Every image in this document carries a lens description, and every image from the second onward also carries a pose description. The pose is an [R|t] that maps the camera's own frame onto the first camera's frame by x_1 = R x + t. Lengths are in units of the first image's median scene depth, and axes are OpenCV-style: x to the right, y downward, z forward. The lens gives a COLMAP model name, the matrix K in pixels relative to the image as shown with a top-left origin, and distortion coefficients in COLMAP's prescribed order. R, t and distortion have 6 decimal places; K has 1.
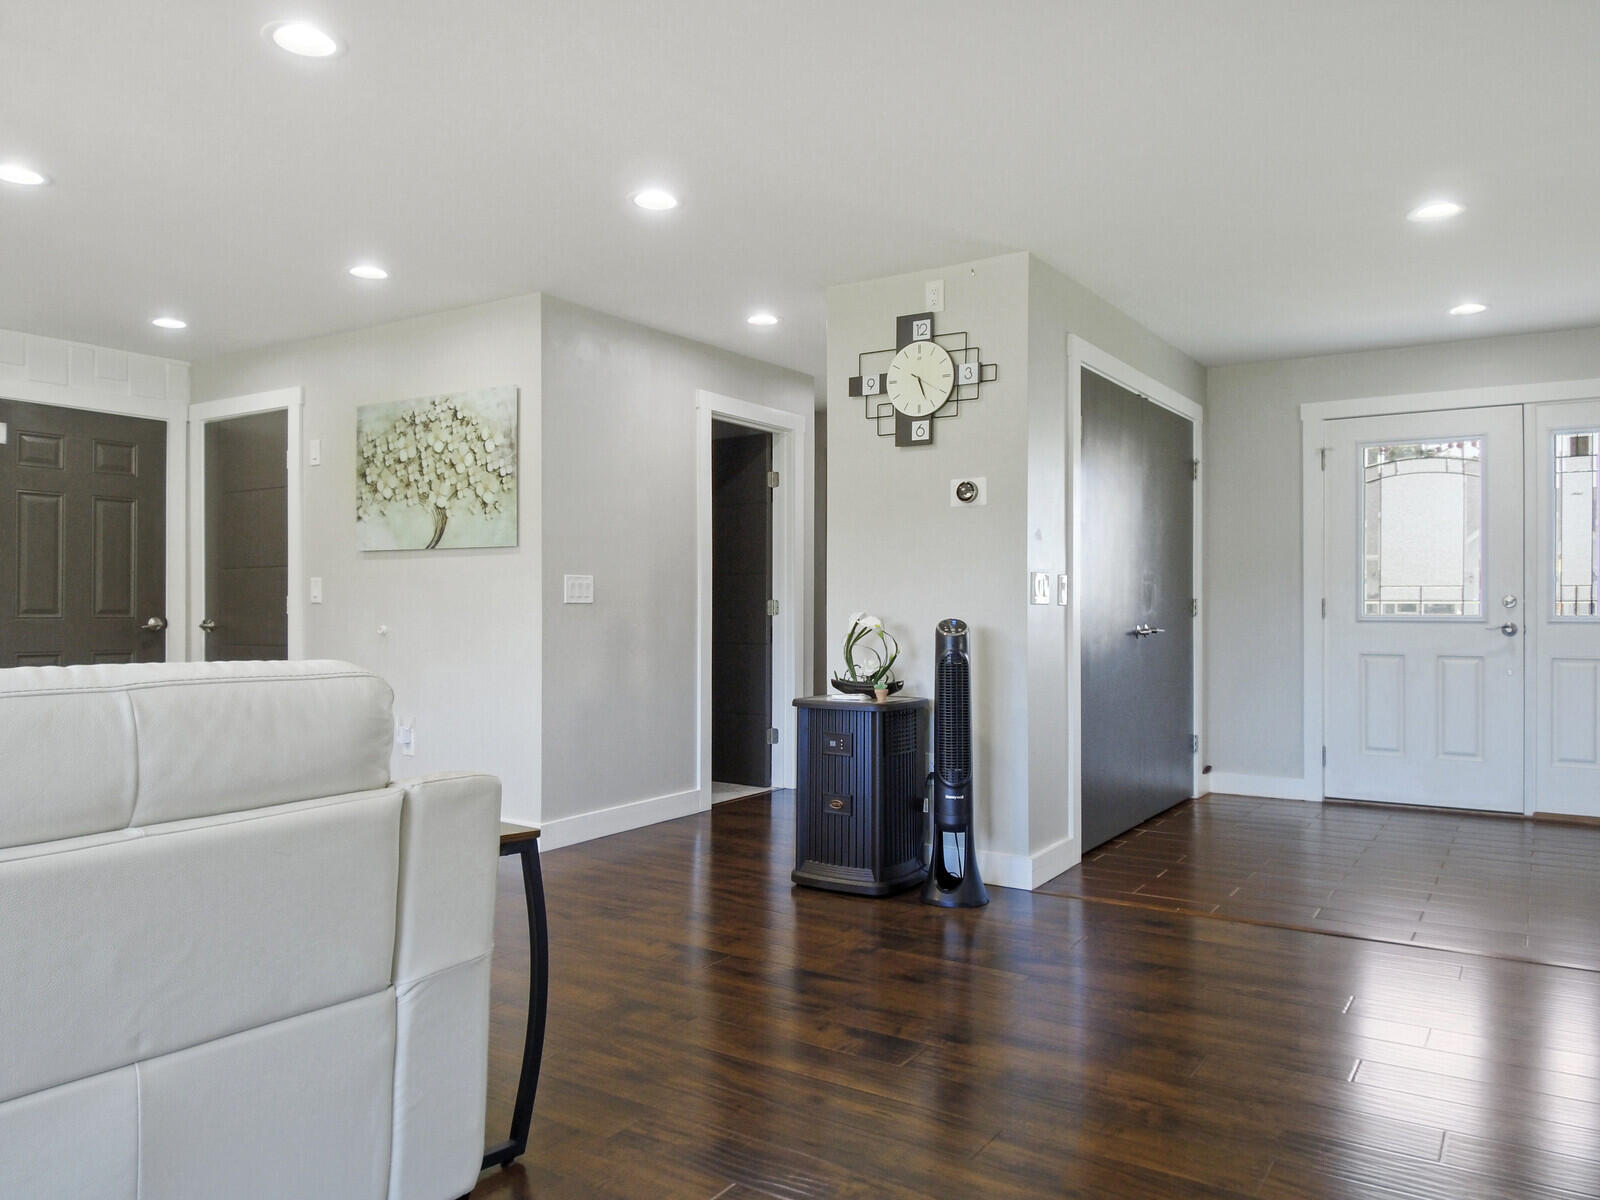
lens RADIAL K [[1138.8, 0, 800.0], [0, 1138.8, 600.0], [0, 0, 1]] dist [0.062386, -0.119305]
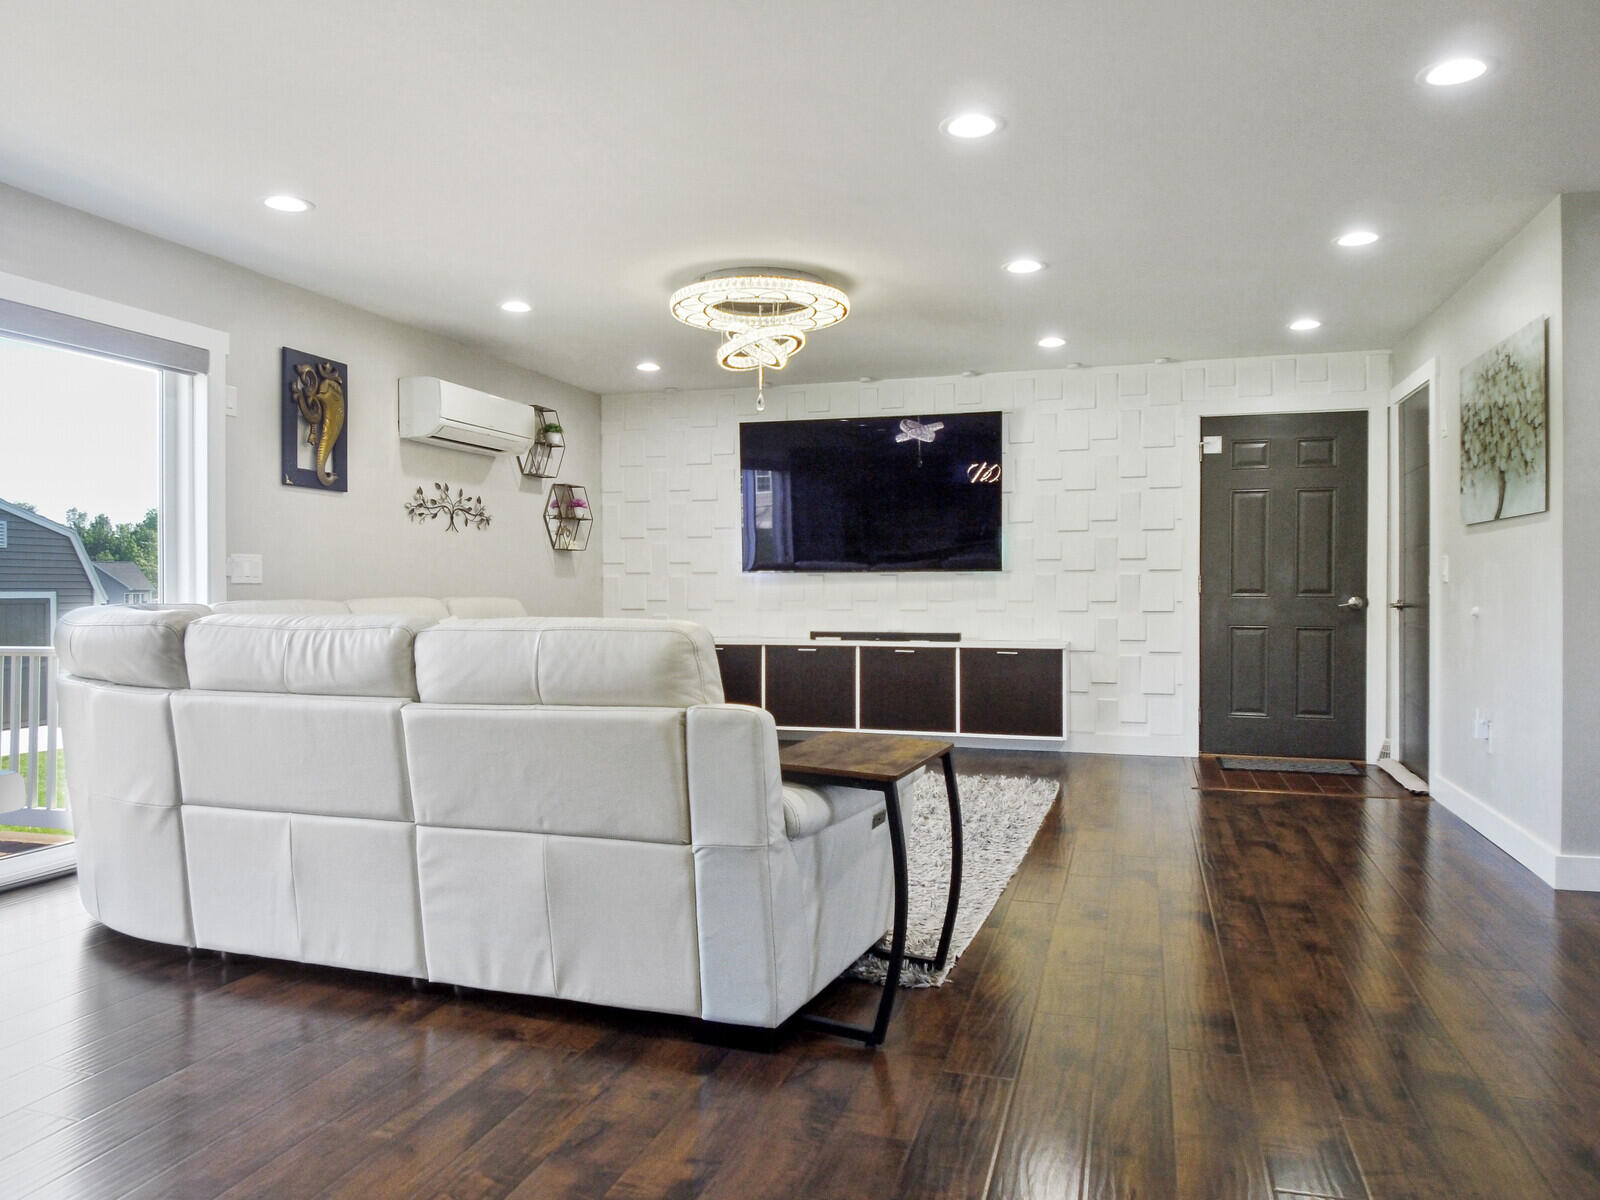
lens RADIAL K [[1119.0, 0, 804.5], [0, 1119.0, 593.5], [0, 0, 1]] dist [0.068672, -0.107379]
pose [[0.288057, 0.002845, -0.957609, 0.359443], [0.007149, 0.999961, 0.005121, 0.003649], [0.957587, -0.008321, 0.288025, 0.249035]]
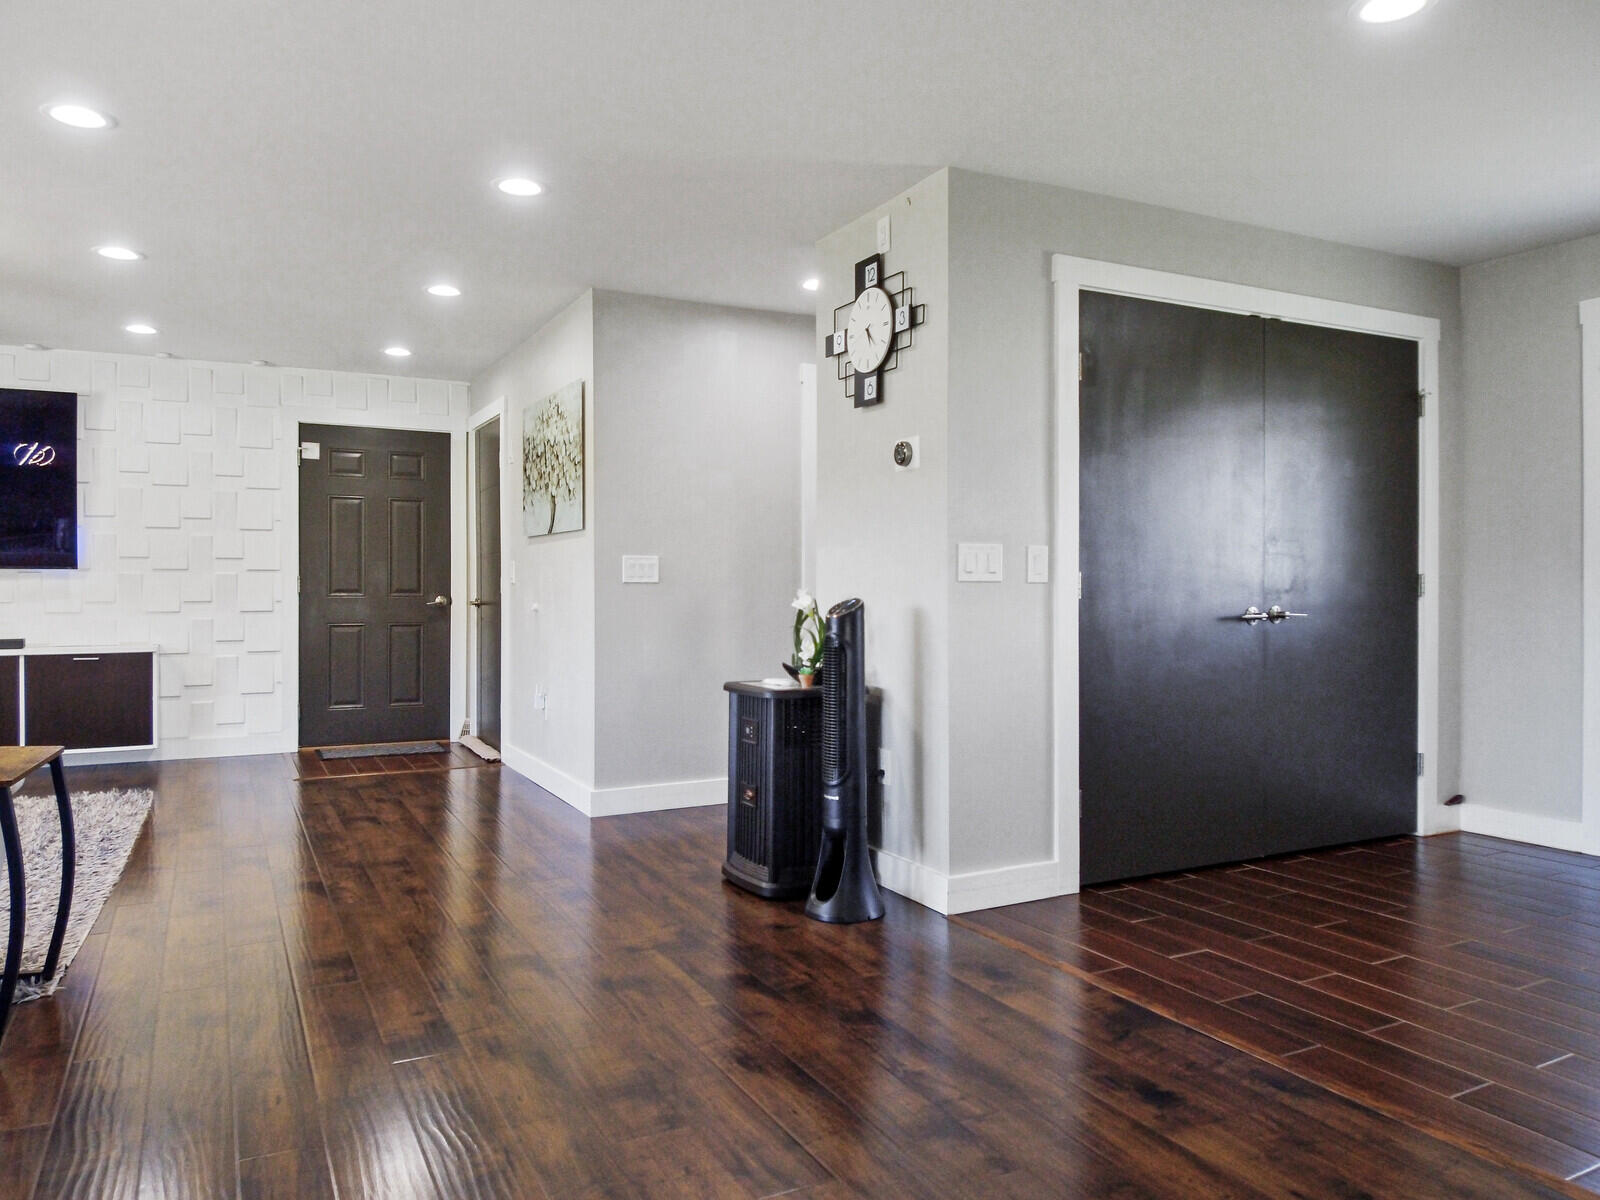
lens RADIAL K [[1119.0, 0, 804.5], [0, 1119.0, 593.5], [0, 0, 1]] dist [0.068672, -0.107379]
pose [[0.873704, 0.000748, -0.486458, 0.427001], [0.004324, 0.999947, 0.009304, 0.003838], [0.486439, -0.010232, 0.873654, 0.176676]]
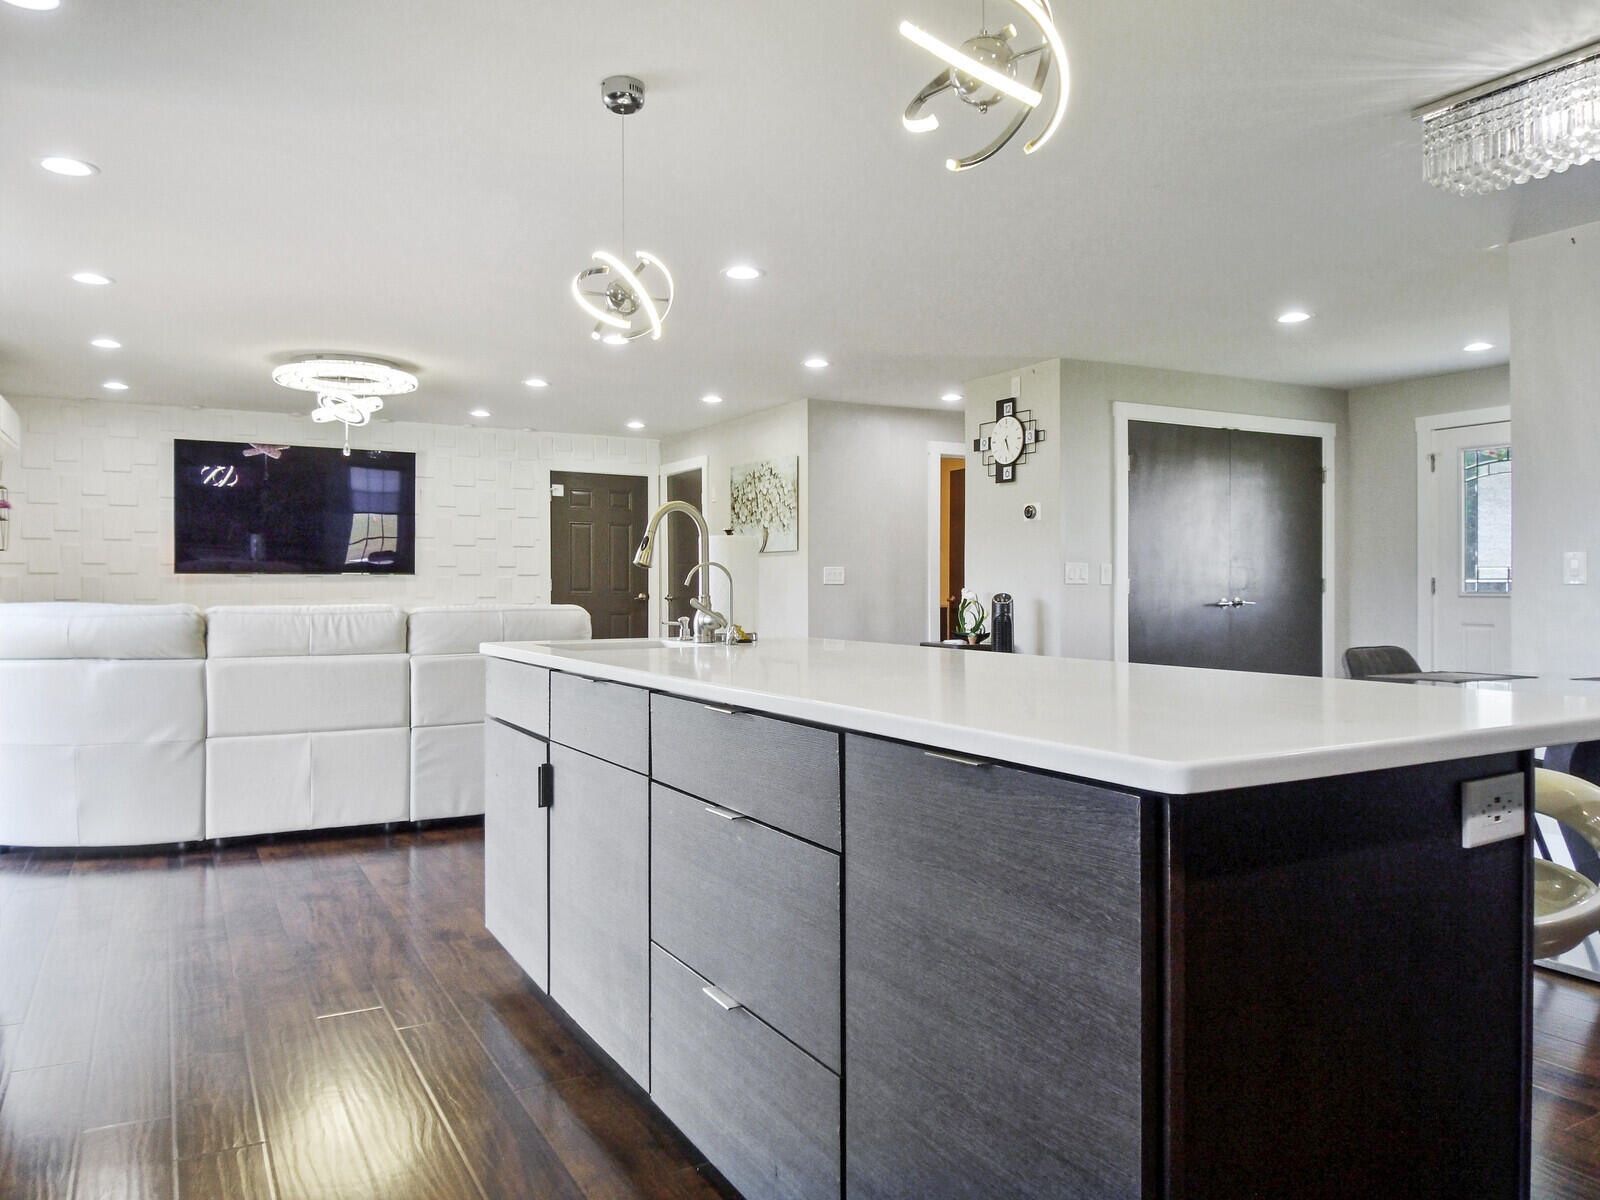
lens RADIAL K [[1119.0, 0, 804.5], [0, 1119.0, 593.5], [0, 0, 1]] dist [0.068672, -0.107379]
pose [[0.889714, -0.000276, -0.456519, 0.489138], [0.005428, 0.999936, 0.009975, -0.000406], [0.456487, -0.011353, 0.889658, -0.435174]]
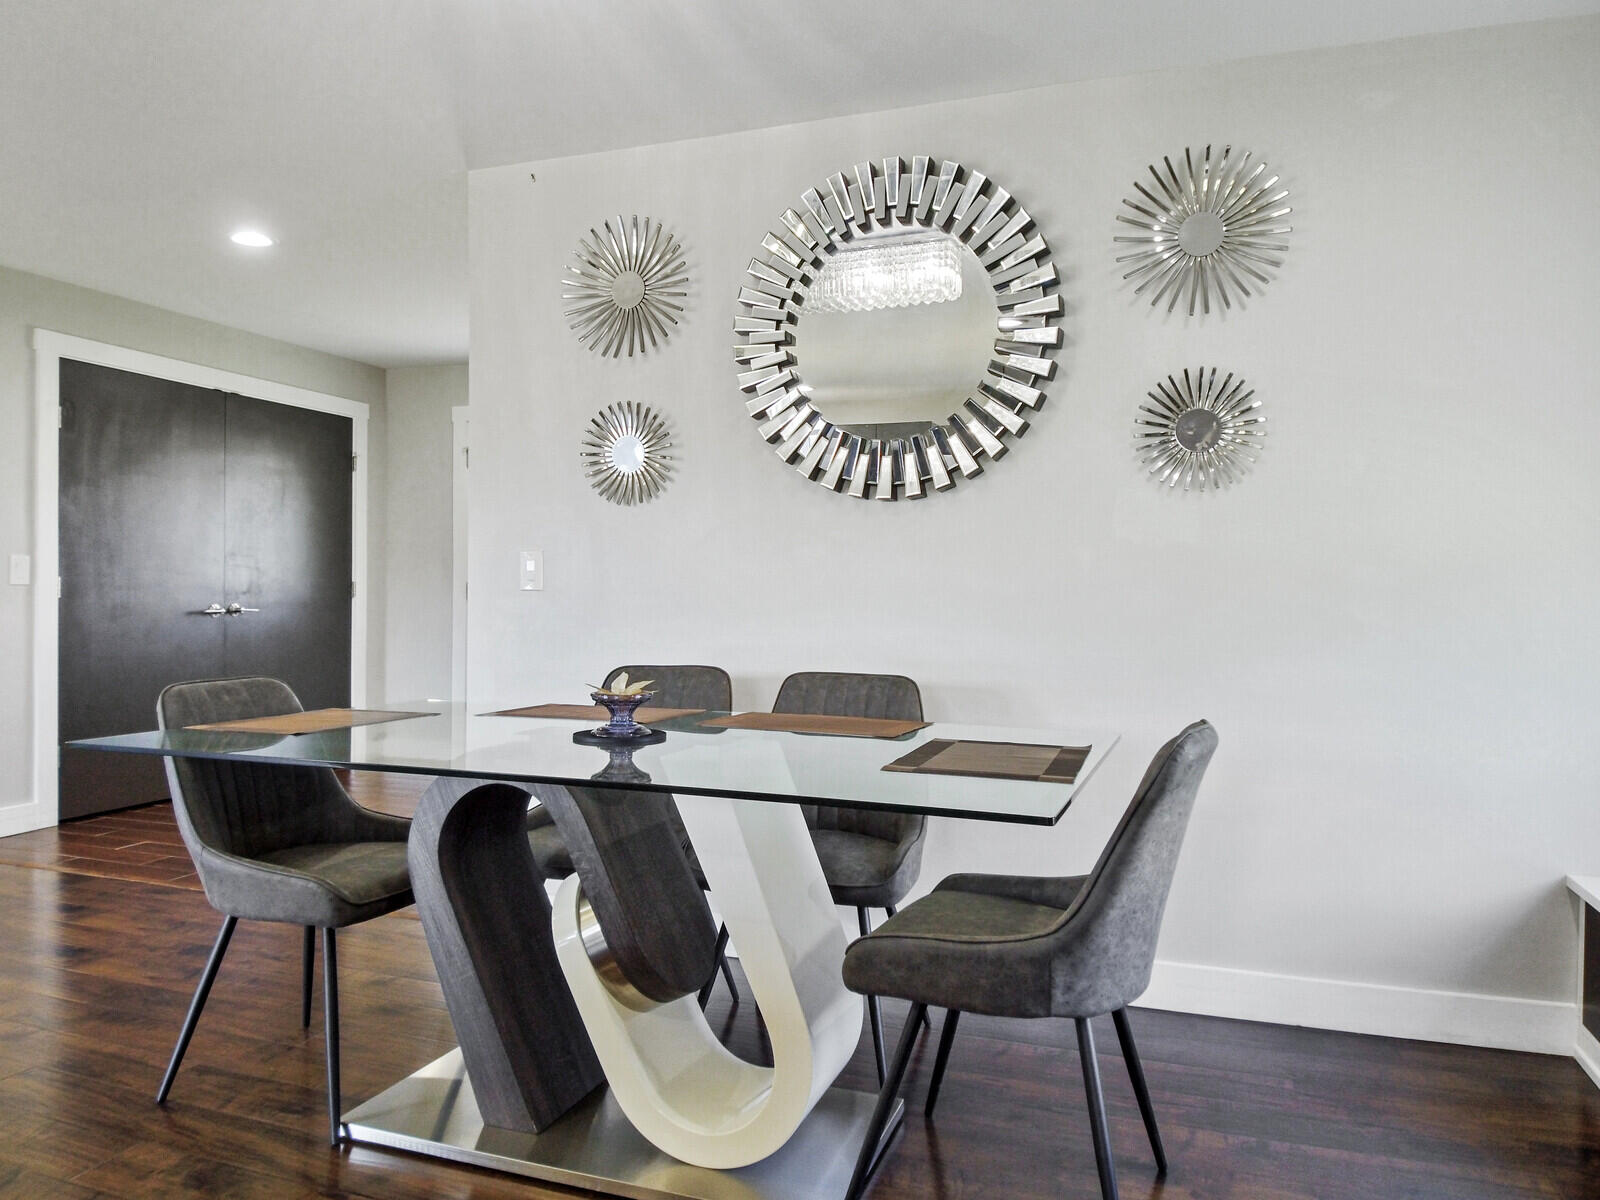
lens RADIAL K [[1094.4, 0, 801.3], [0, 1094.4, 608.2], [0, 0, 1]] dist [0.083721, -0.146180]
pose [[0.970720, 0.003359, 0.240191, 0.610551], [-0.007869, 0.999810, 0.017822, 0.002479], [-0.240086, -0.019190, 0.970562, -0.143619]]
